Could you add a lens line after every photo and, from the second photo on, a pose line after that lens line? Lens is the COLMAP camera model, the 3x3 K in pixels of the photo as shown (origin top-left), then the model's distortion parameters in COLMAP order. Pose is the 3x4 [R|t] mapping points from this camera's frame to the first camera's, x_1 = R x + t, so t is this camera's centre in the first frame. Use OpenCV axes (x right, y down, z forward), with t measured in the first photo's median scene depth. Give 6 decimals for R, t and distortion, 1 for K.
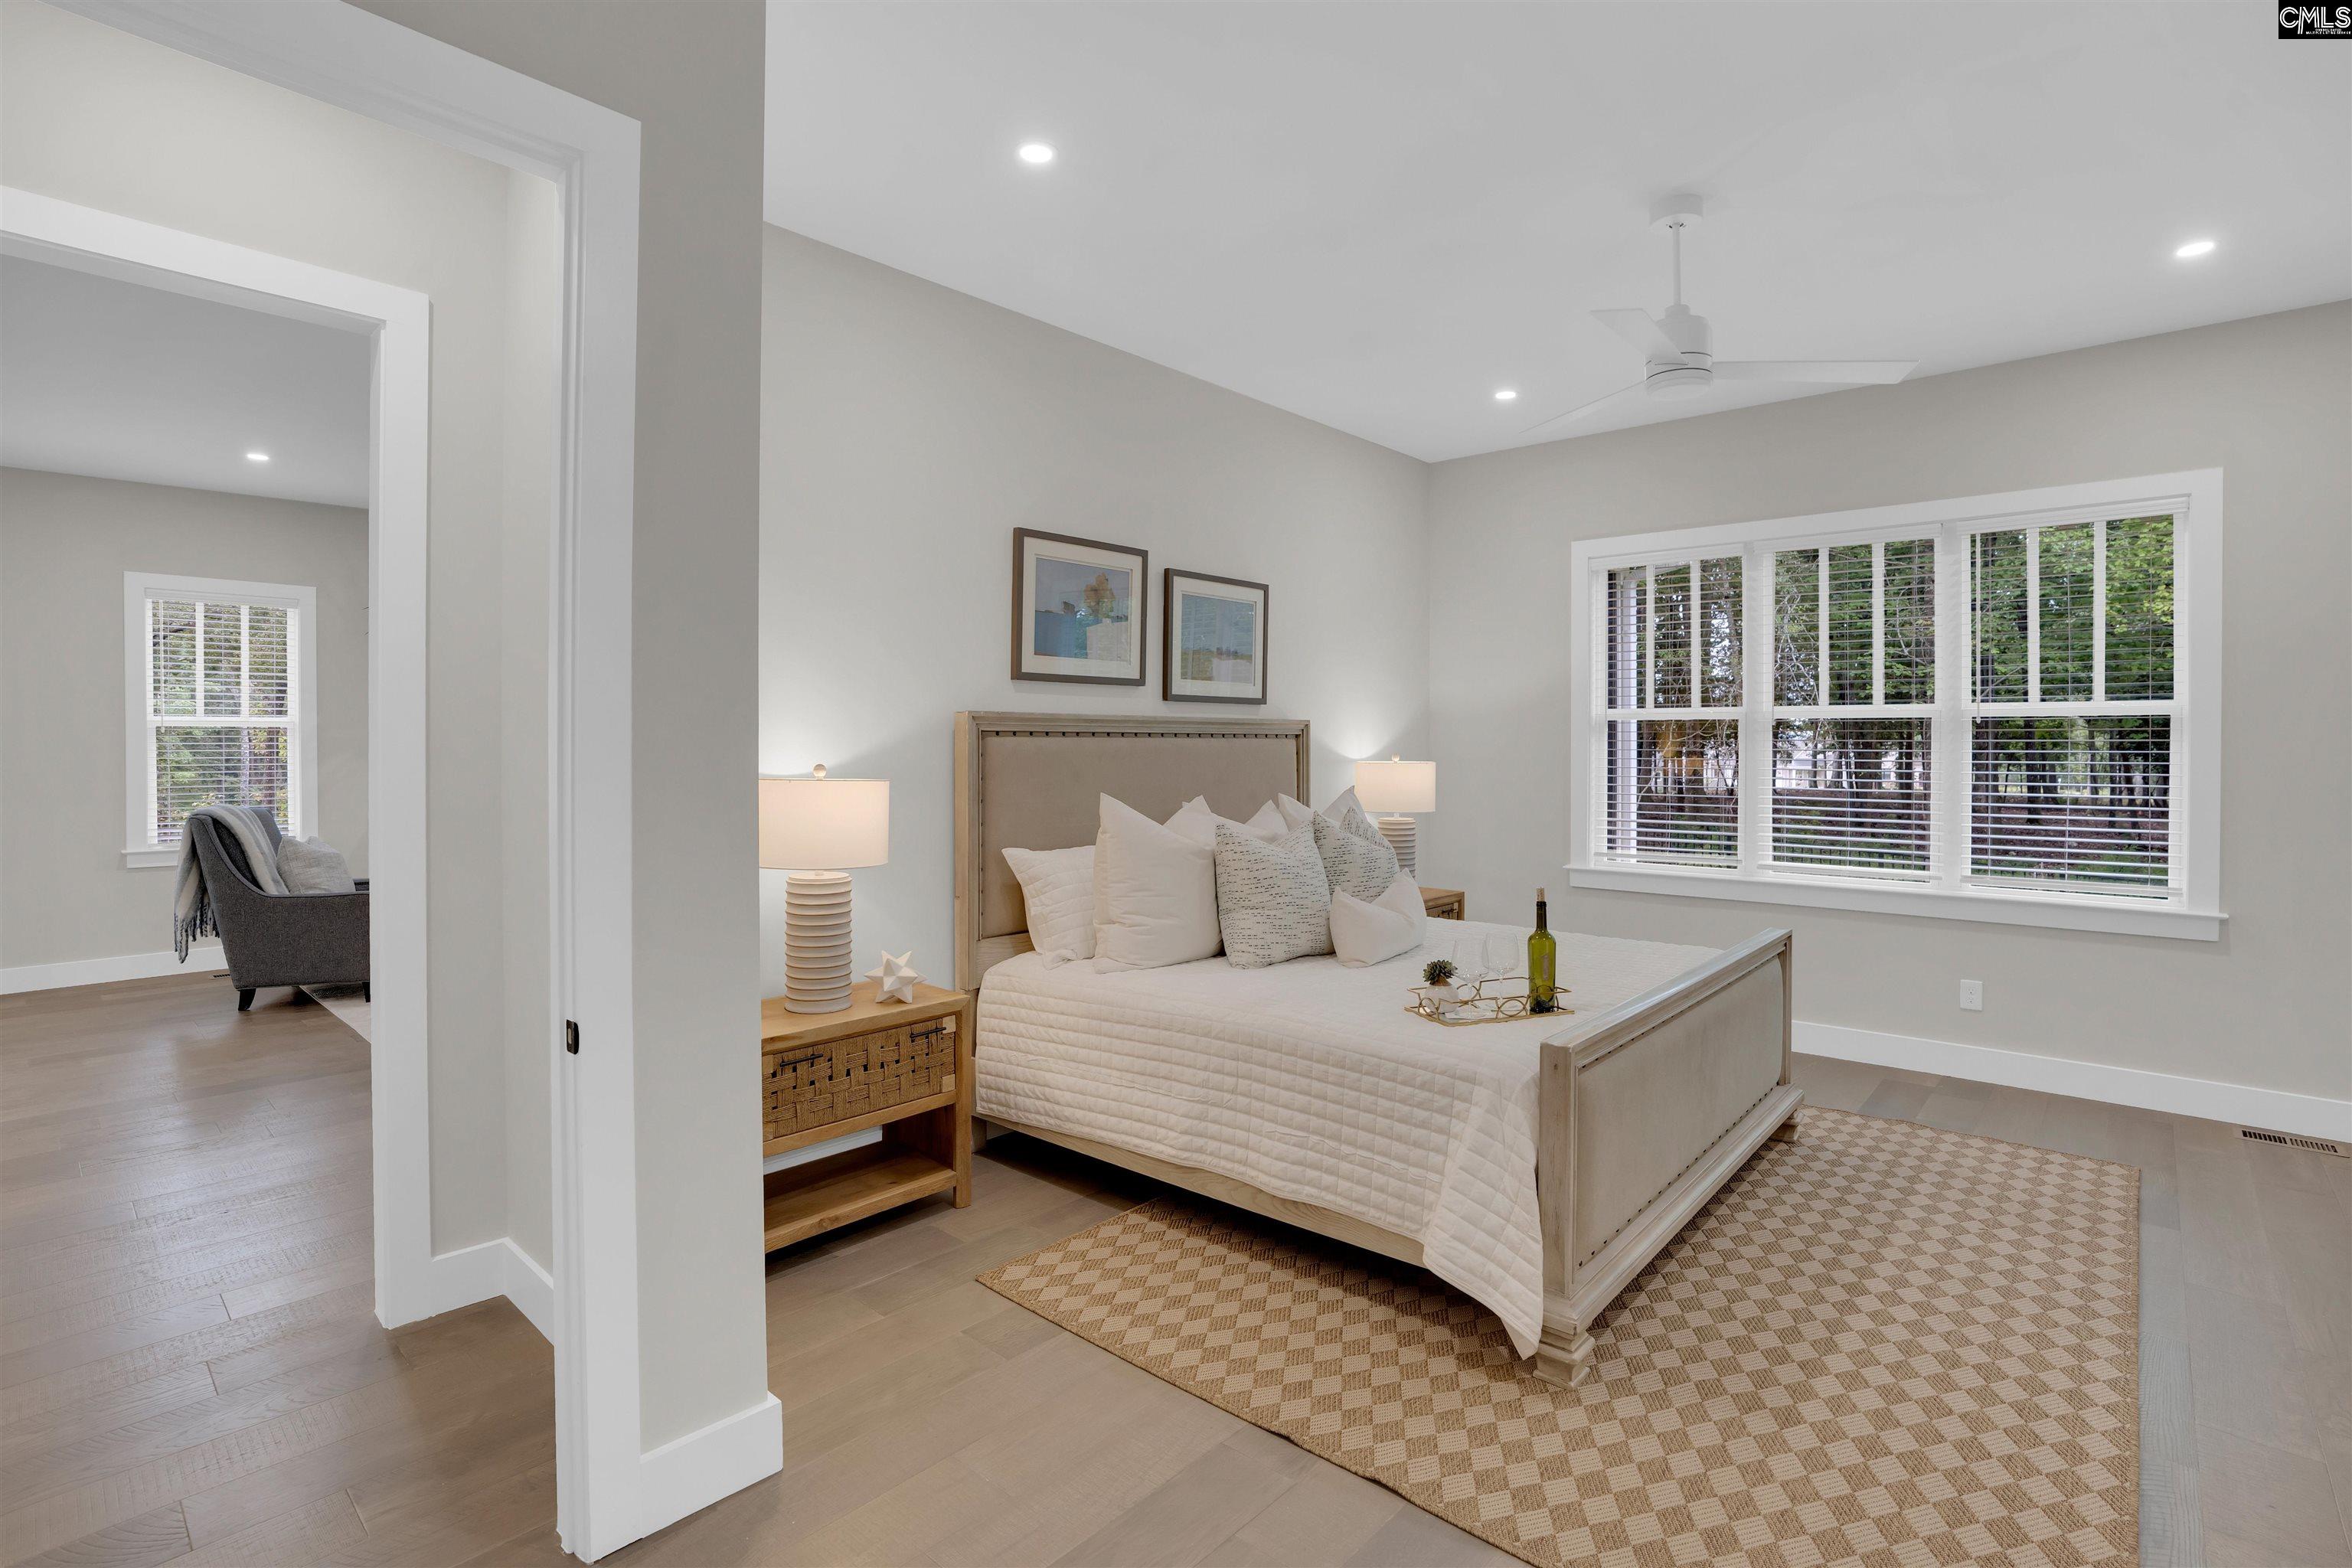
lens RADIAL K [[1107.7, 0, 1182.5], [0, 1107.7, 757.3], [0, 0, 1]] dist [-0.068264, 0.027915]
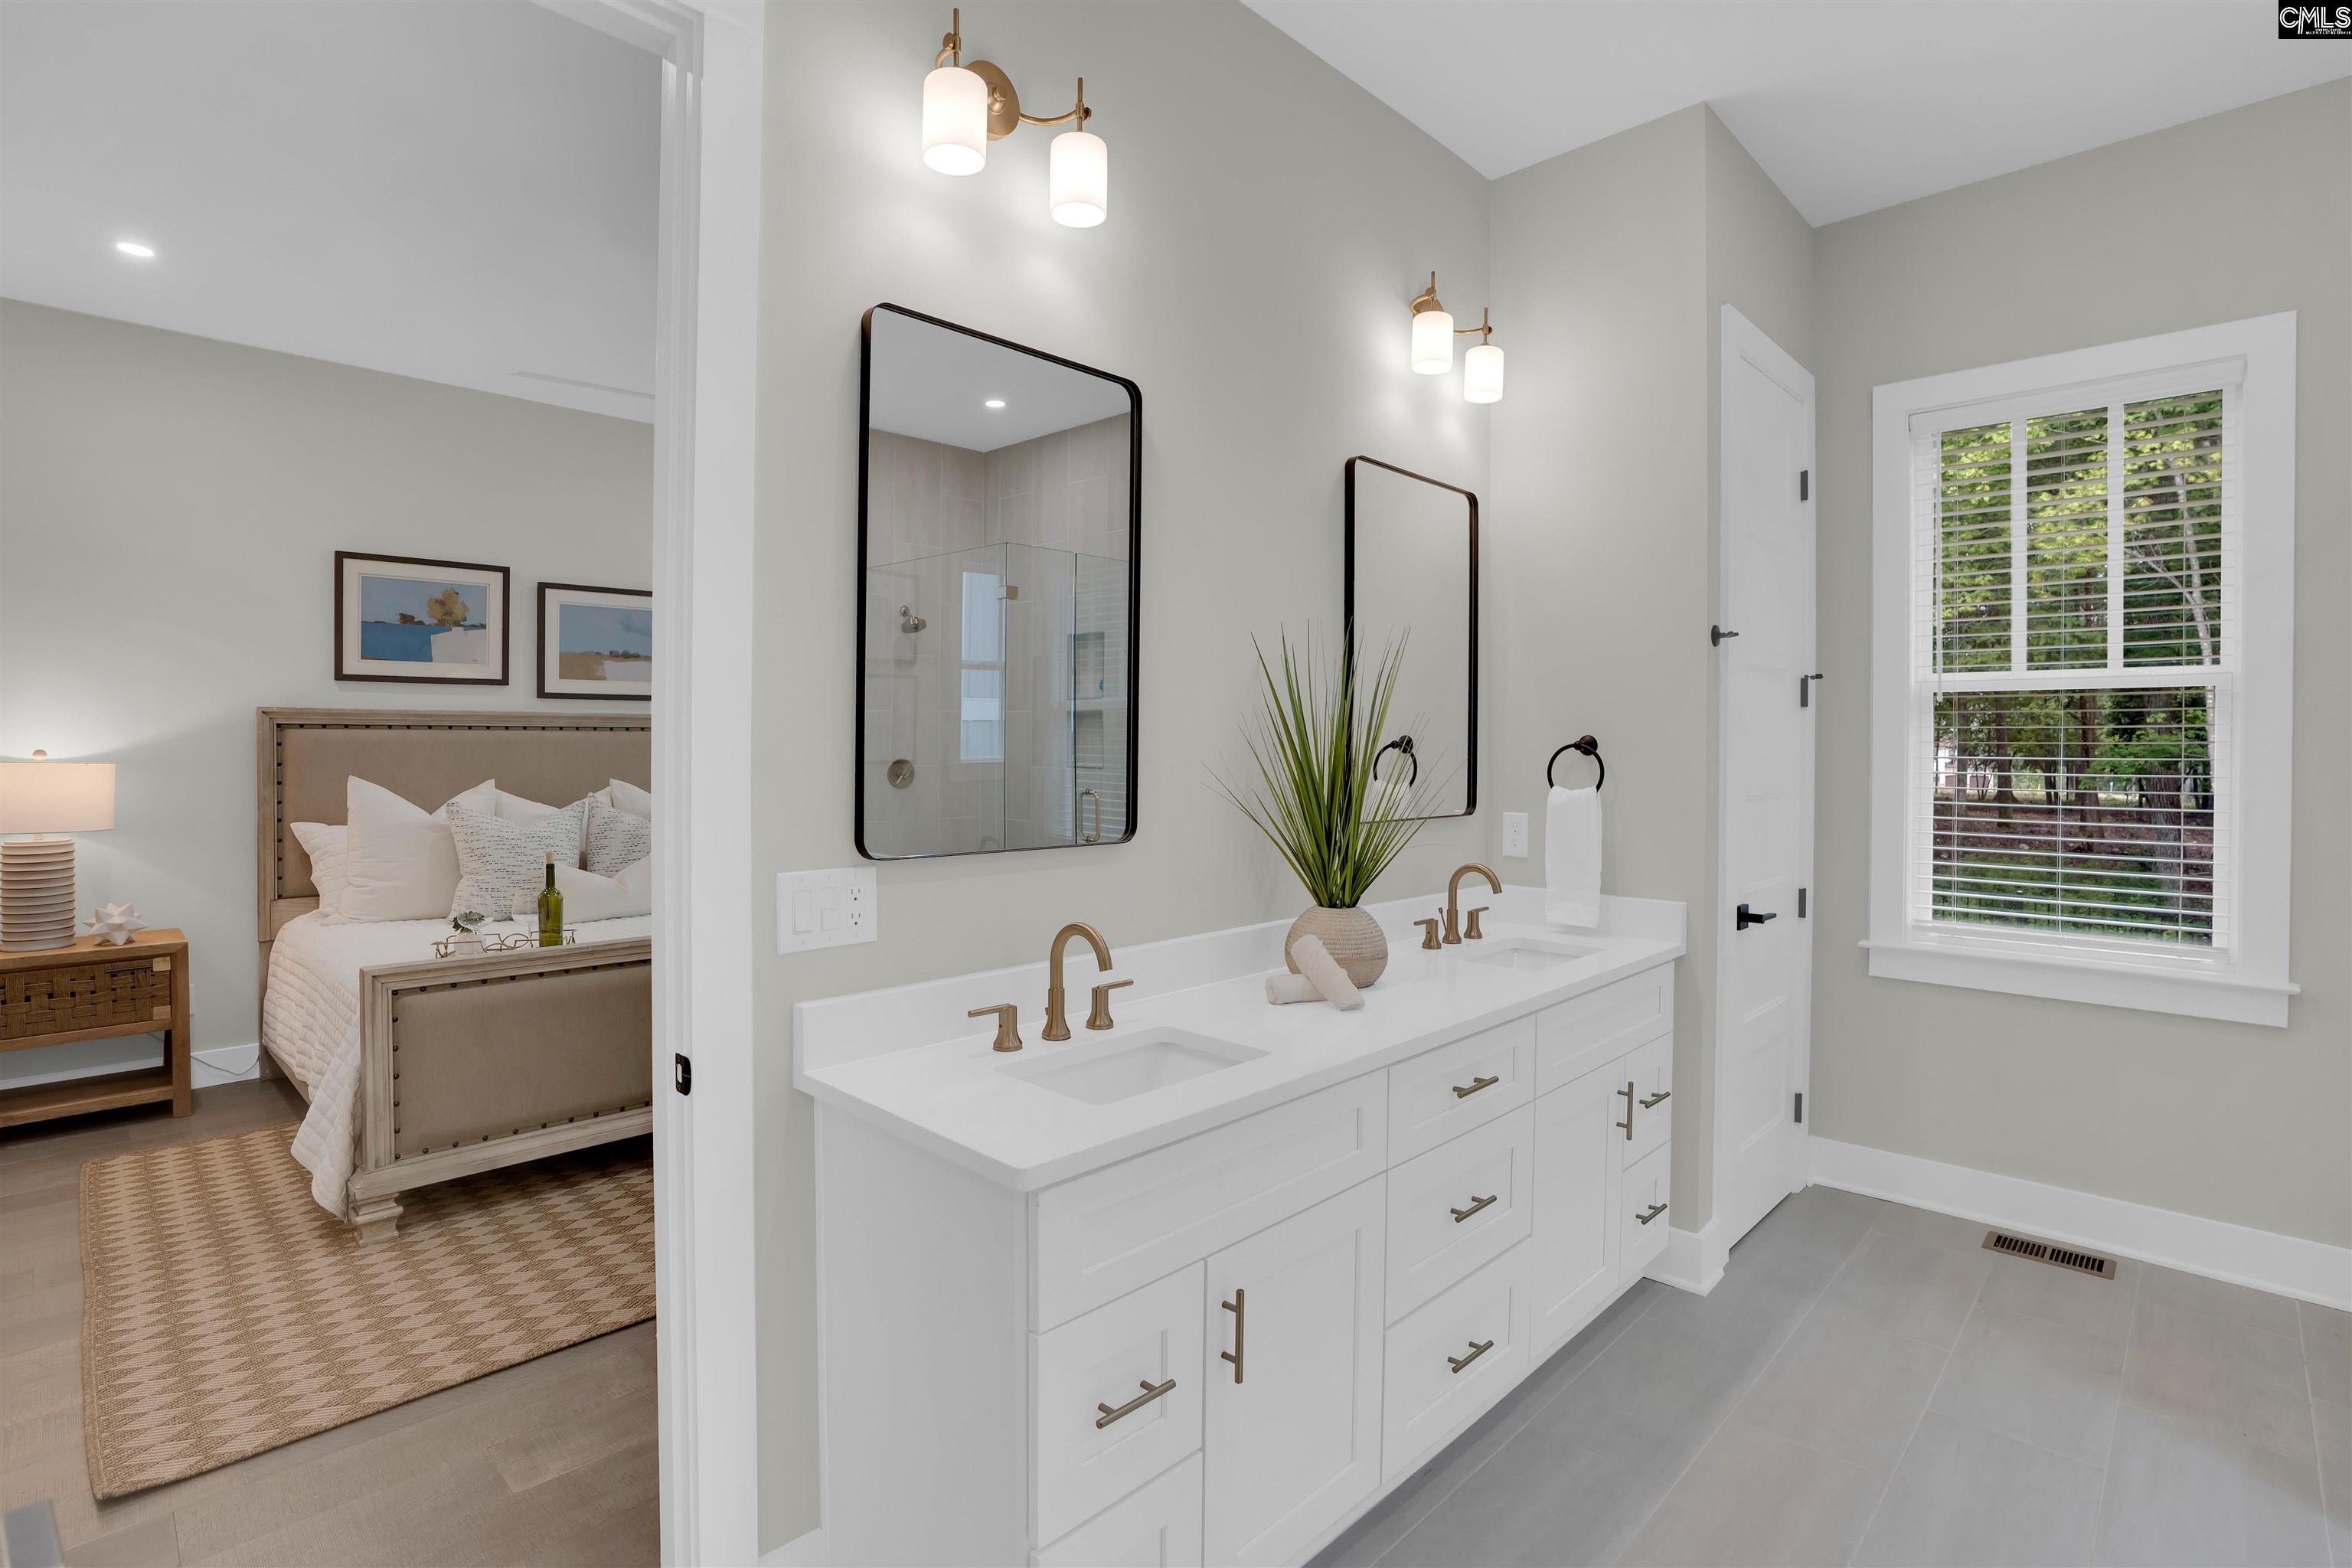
lens RADIAL K [[1131.1, 0, 1175.9], [0, 1131.1, 751.7], [0, 0, 1]] dist [-0.014198, 0.000916]
pose [[0.998849, 0.001046, -0.047945, 0.944825], [-0.001240, 0.999991, -0.004002, 0.010947], [0.047940, 0.004057, 0.998842, -0.177288]]
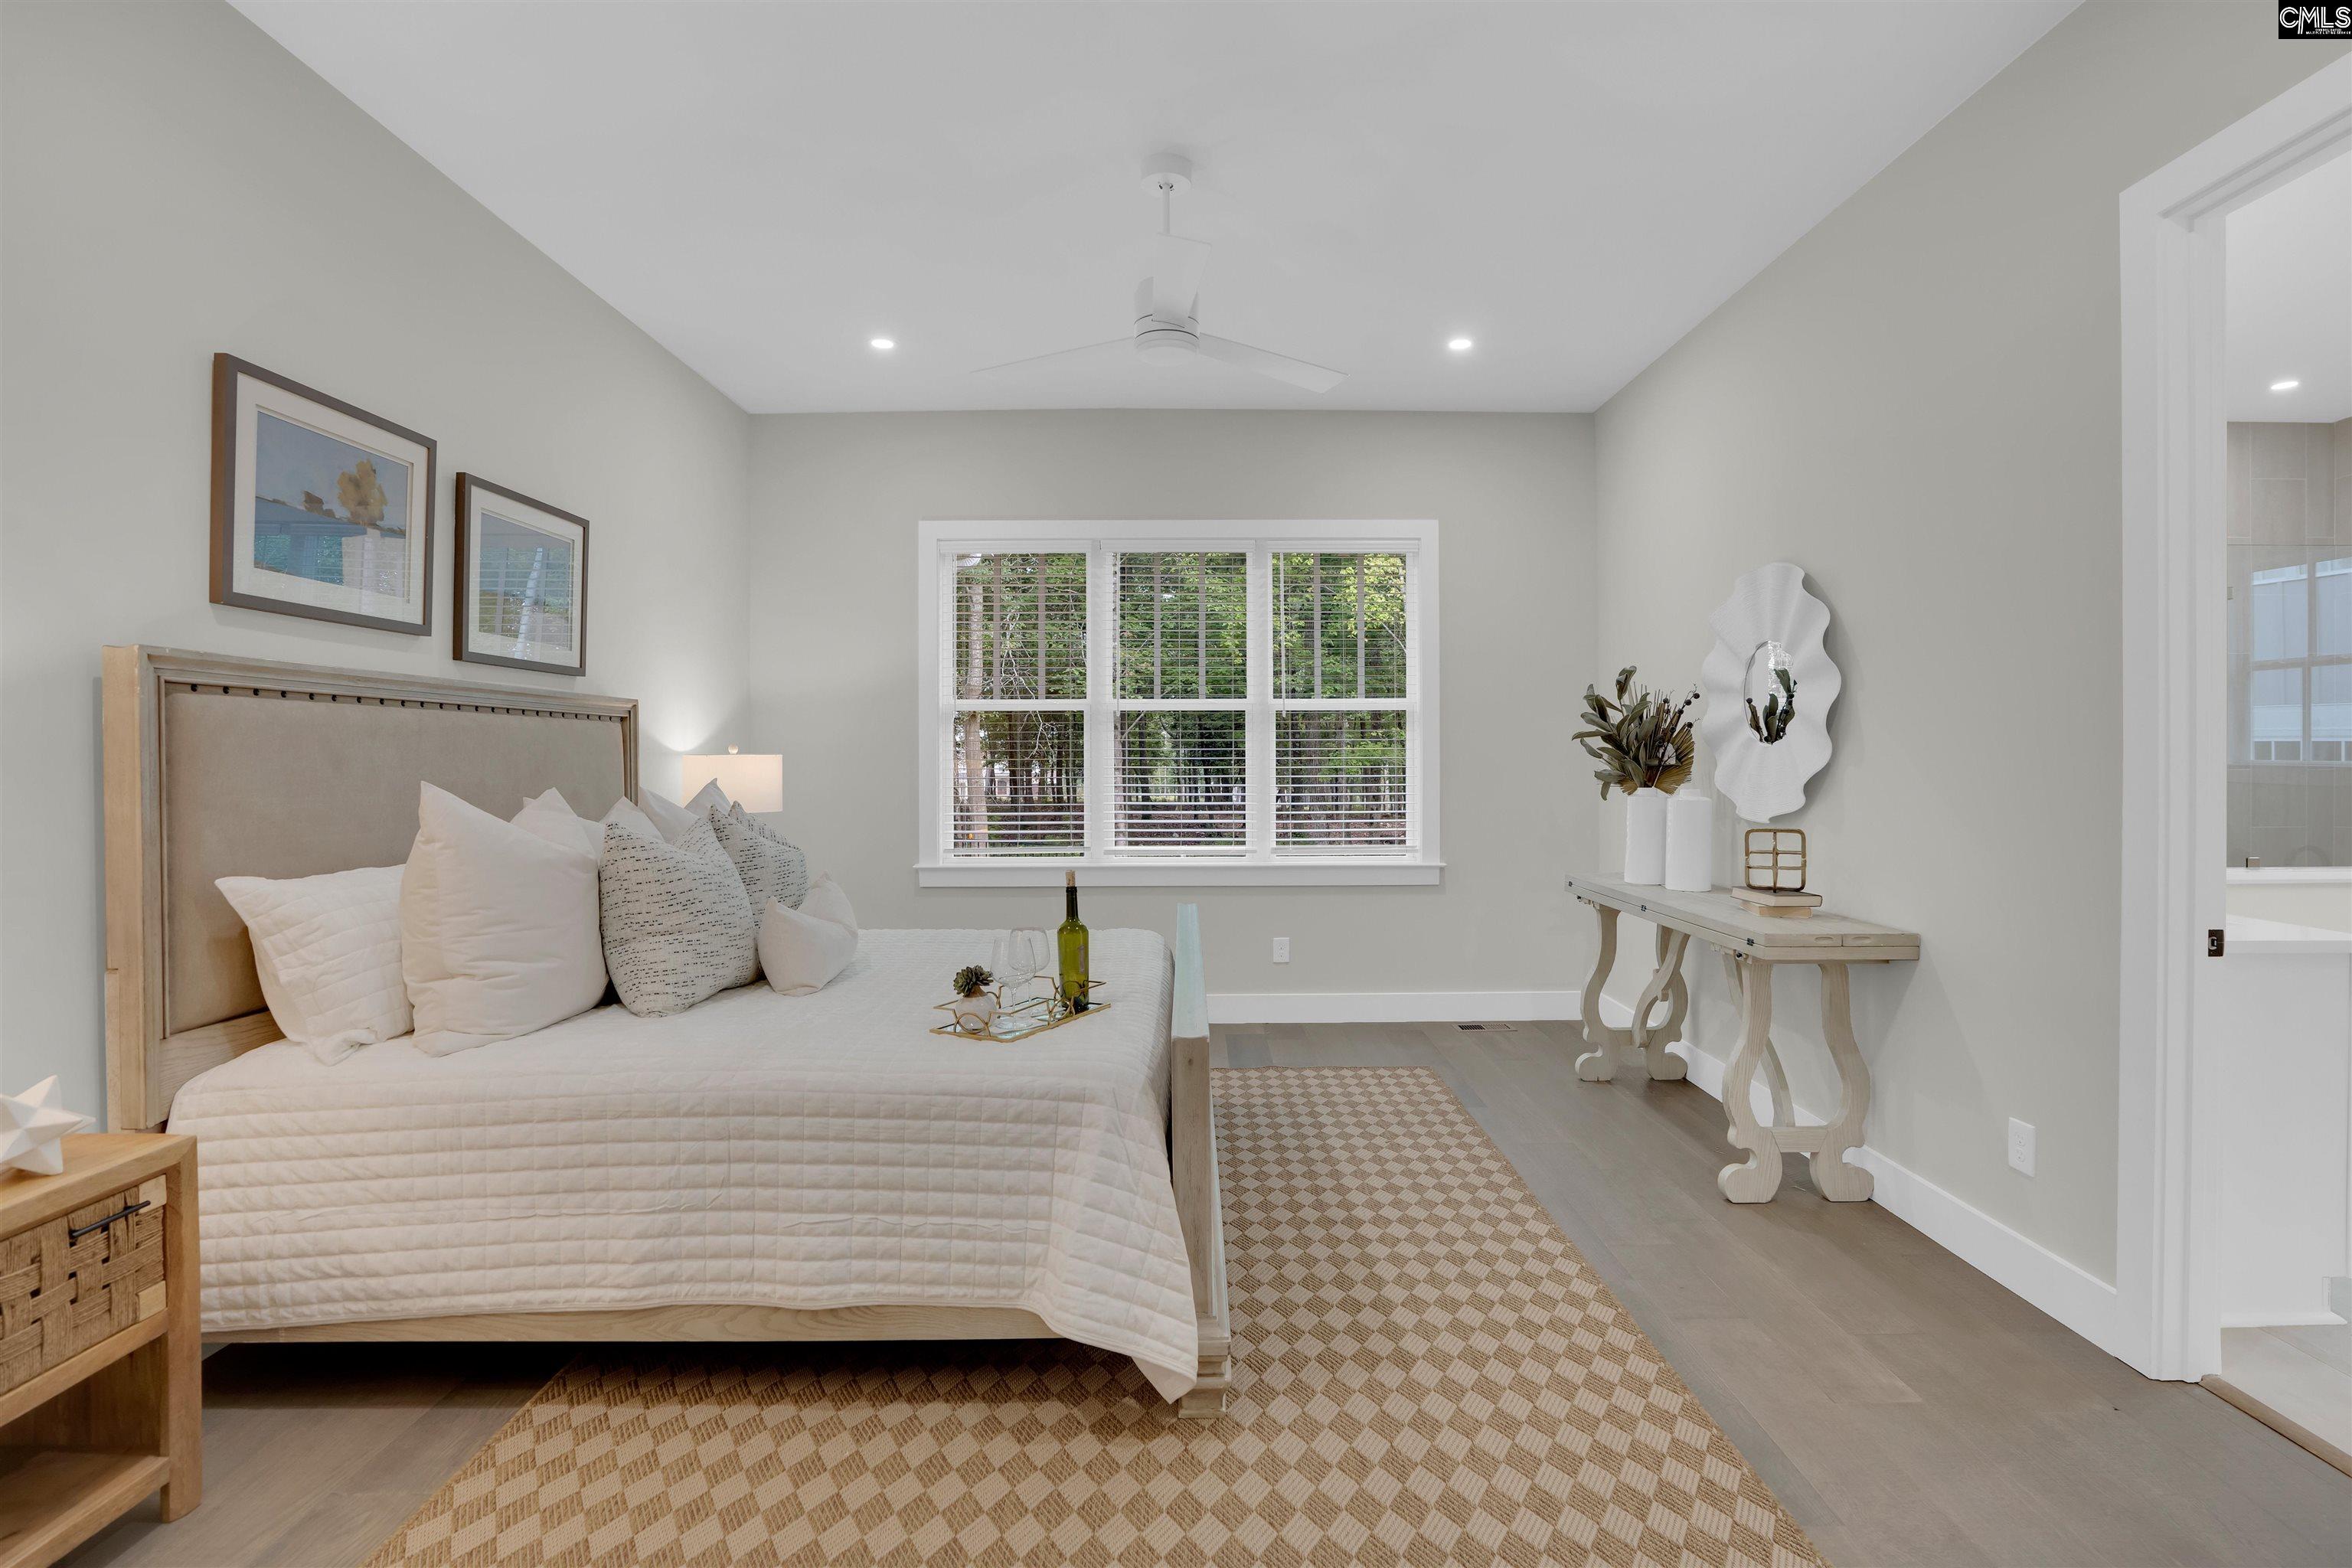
lens RADIAL K [[1103.1, 0, 1202.0], [0, 1103.1, 772.4], [0, 0, 1]] dist [-0.070131, 0.025962]
pose [[0.736234, -0.011104, 0.676636, -0.174969], [0.012704, 0.999916, 0.002586, 0.033832], [-0.676608, 0.006692, 0.736313, 0.240537]]
